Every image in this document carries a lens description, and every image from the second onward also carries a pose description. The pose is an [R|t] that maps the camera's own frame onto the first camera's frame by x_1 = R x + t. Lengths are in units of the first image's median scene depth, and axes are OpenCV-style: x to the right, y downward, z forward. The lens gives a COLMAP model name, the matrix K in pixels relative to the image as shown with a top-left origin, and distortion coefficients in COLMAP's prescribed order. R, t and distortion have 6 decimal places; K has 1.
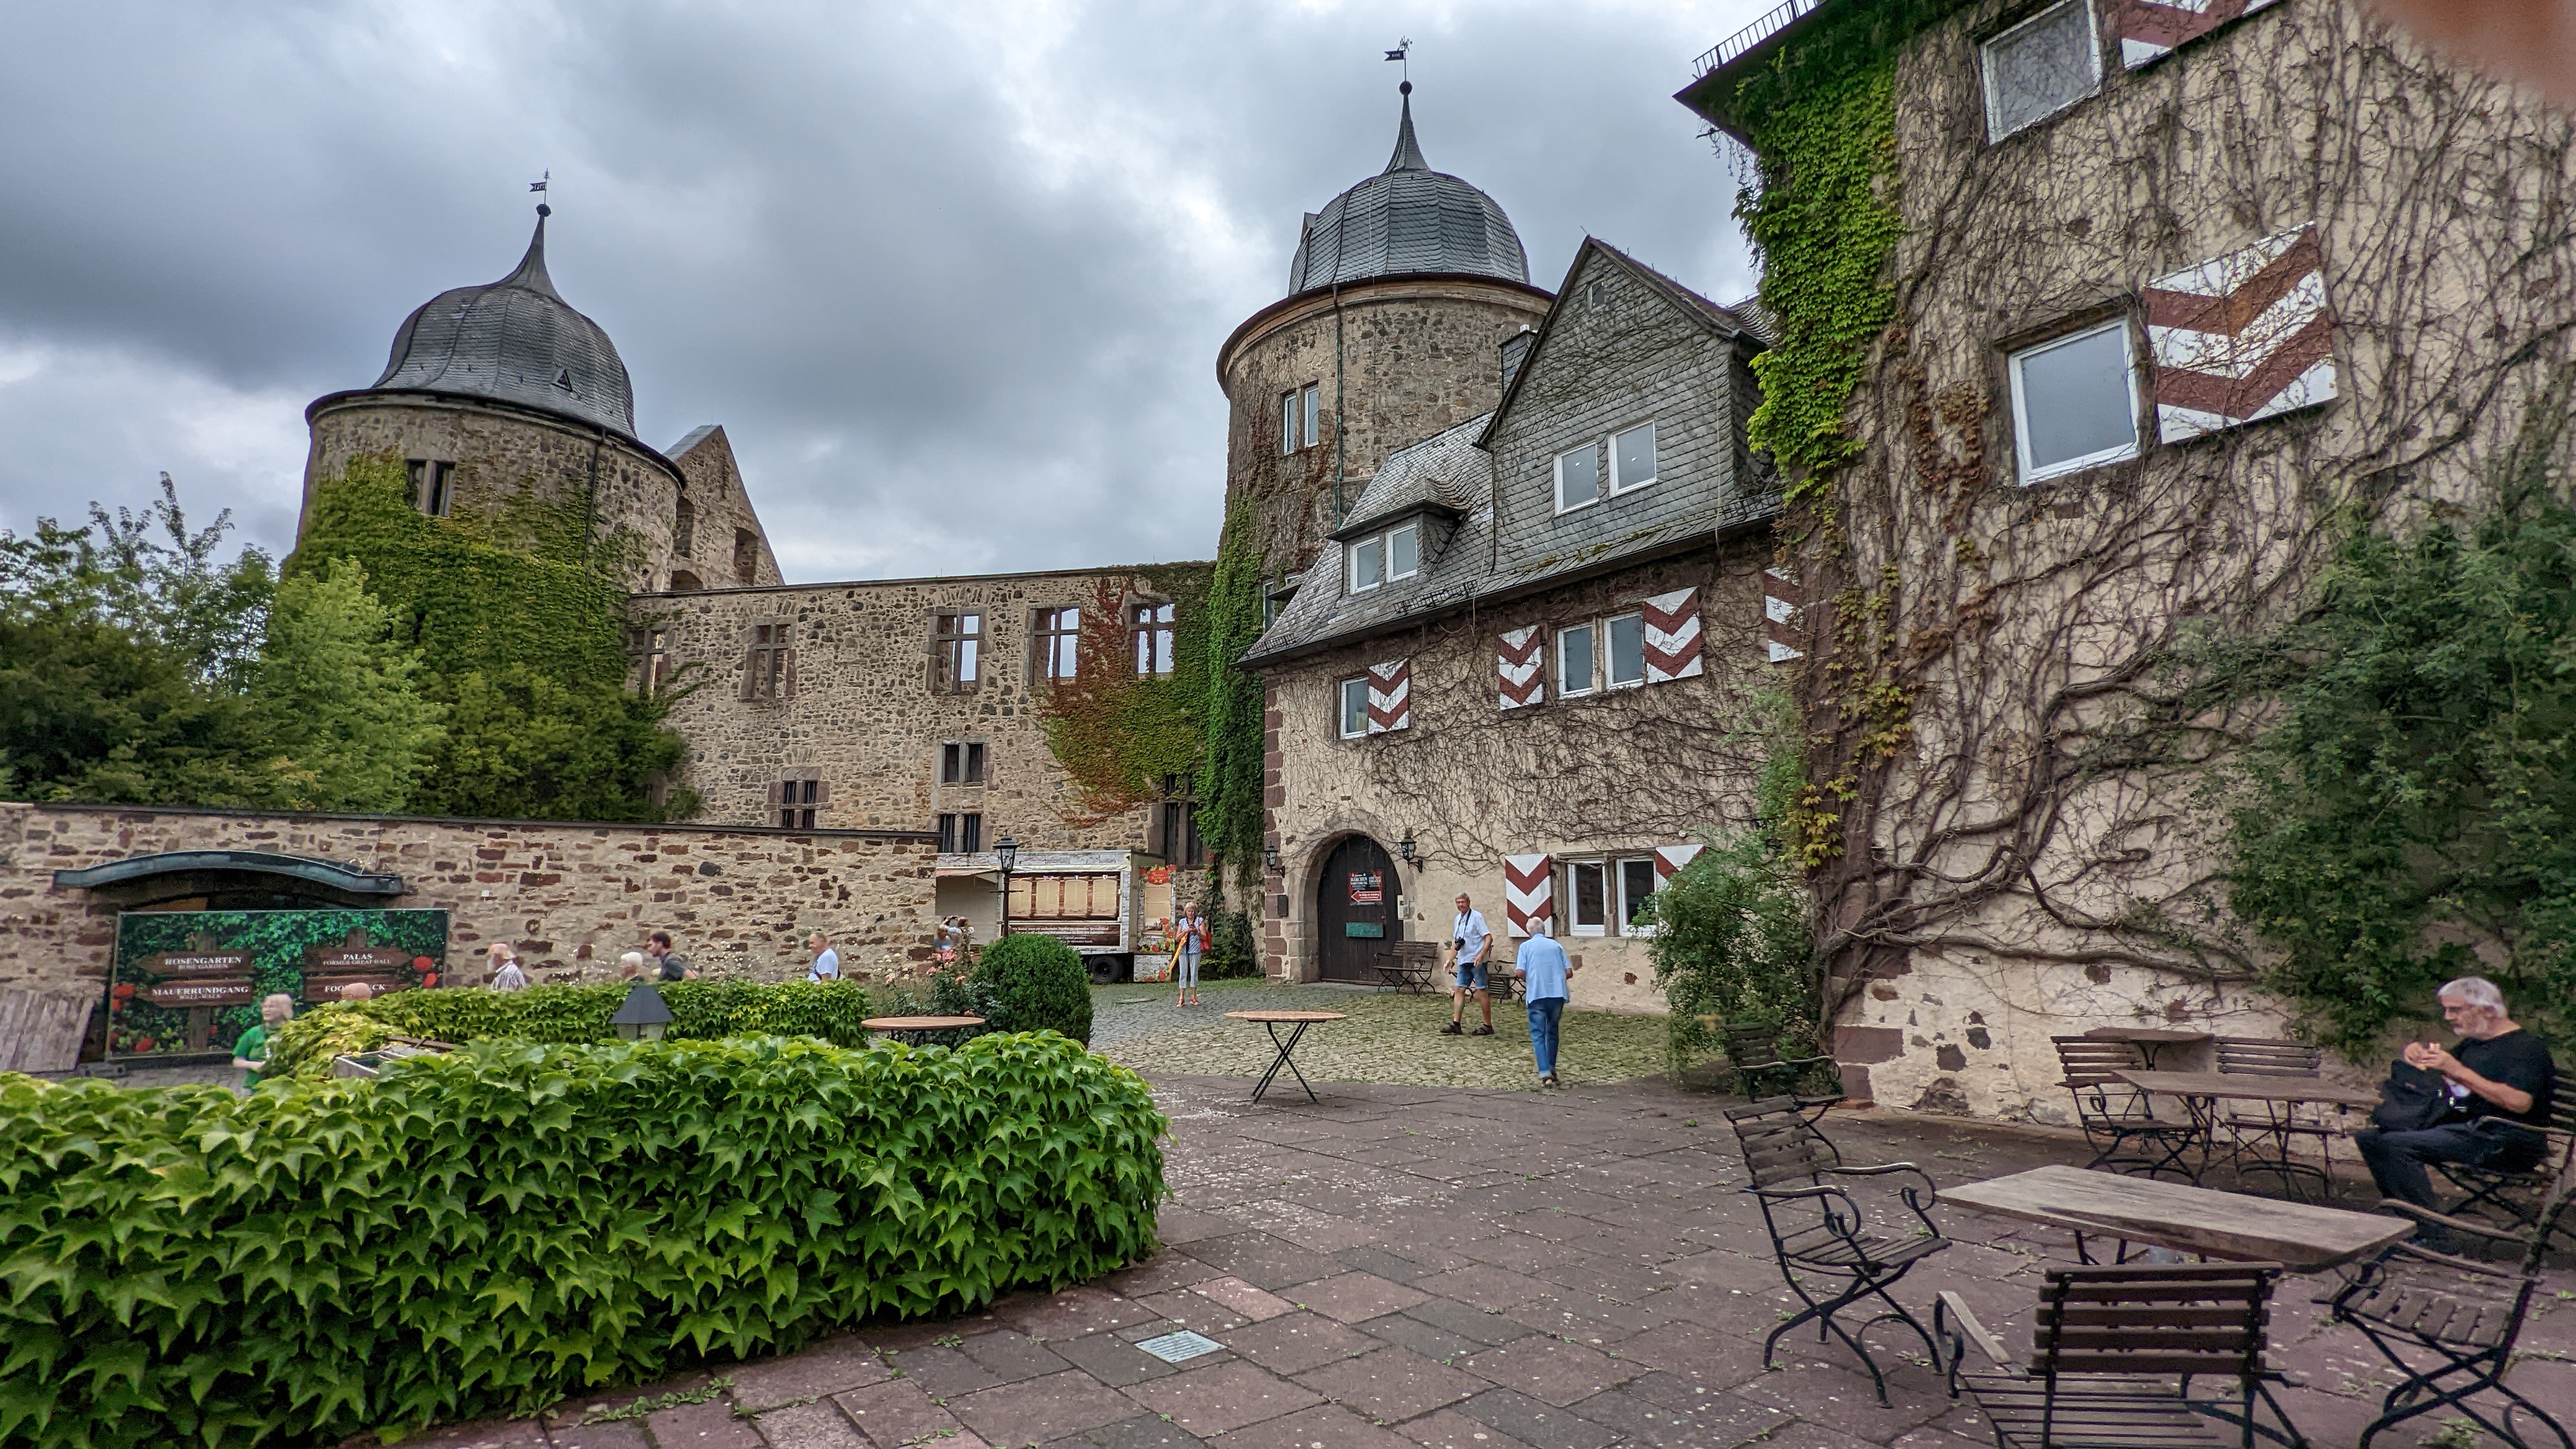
lens RADIAL K [[1211.9, 0, 1287.0], [0, 1211.9, 732.1], [0, 0, 1]] dist [-0.002995, -0.000632]
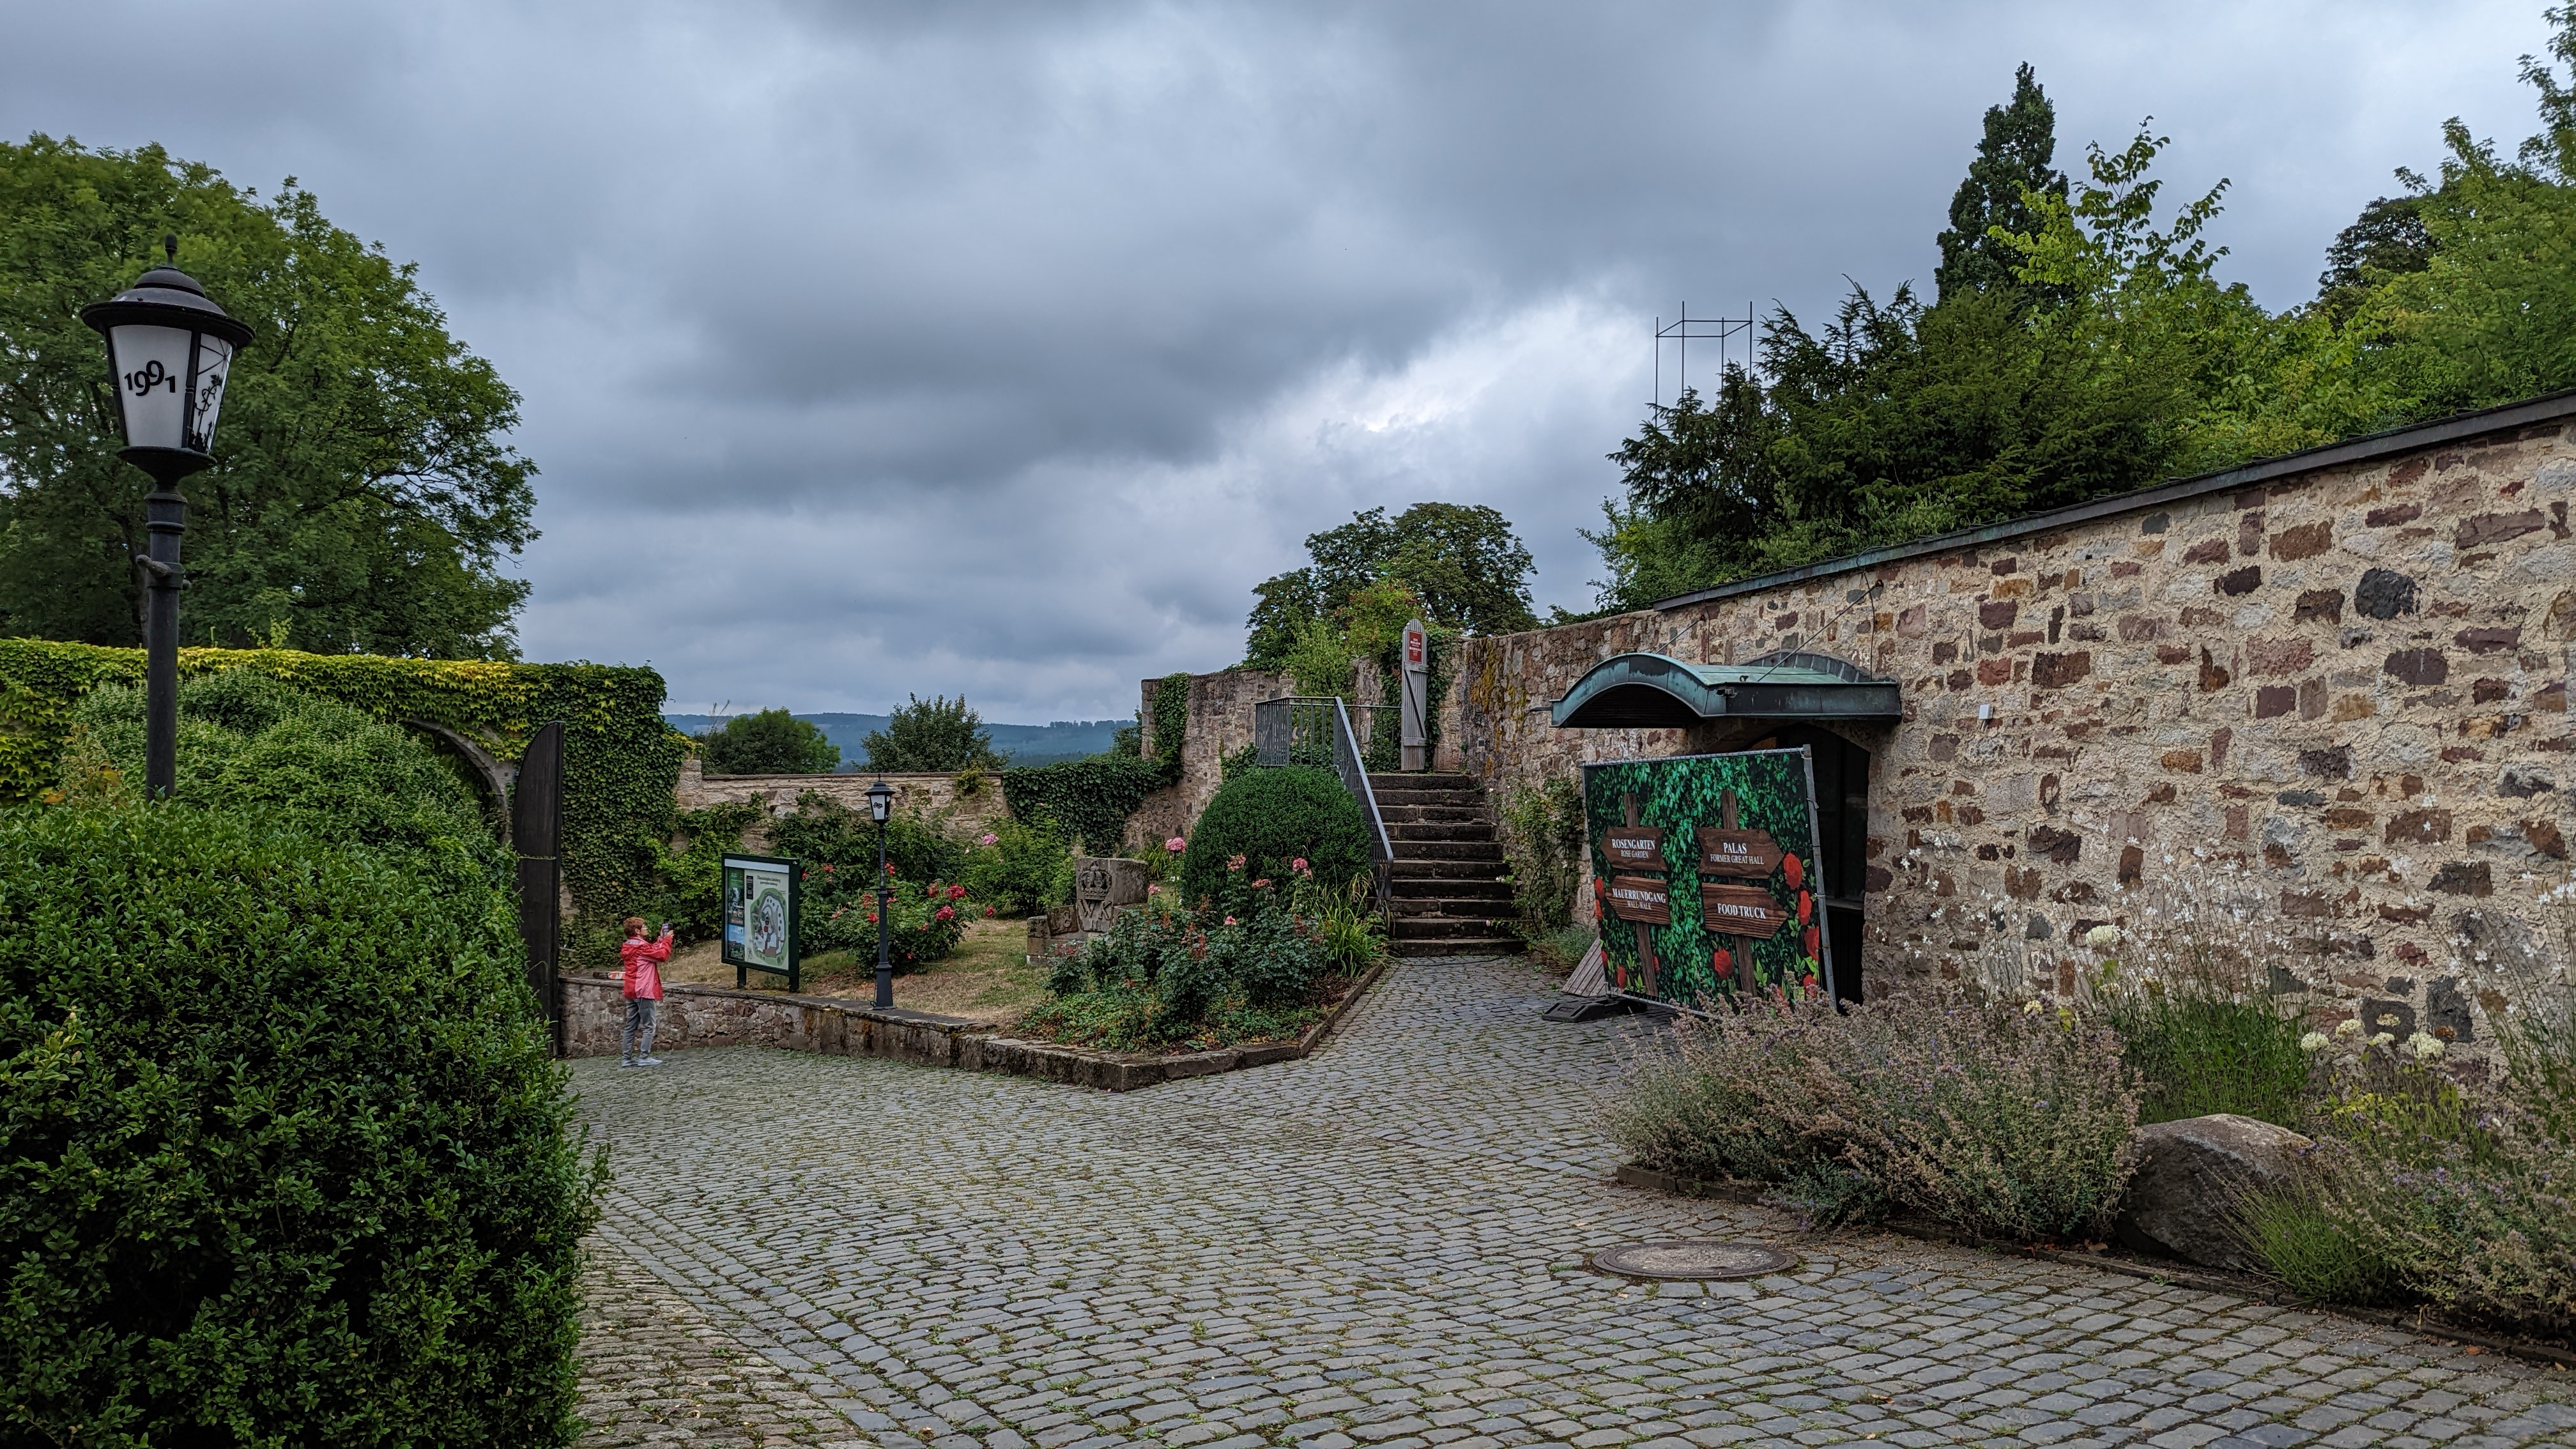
lens RADIAL K [[1805.2, 0, 1286.8], [0, 1805.2, 741.2], [0, 0, 1]] dist [-0.002498, -0.000931]
pose [[-0.269793, -0.022218, -0.962662, -0.011922], [0.139167, 0.988338, -0.061813, 0.139522], [0.952809, -0.150647, -0.263554, 0.879655]]
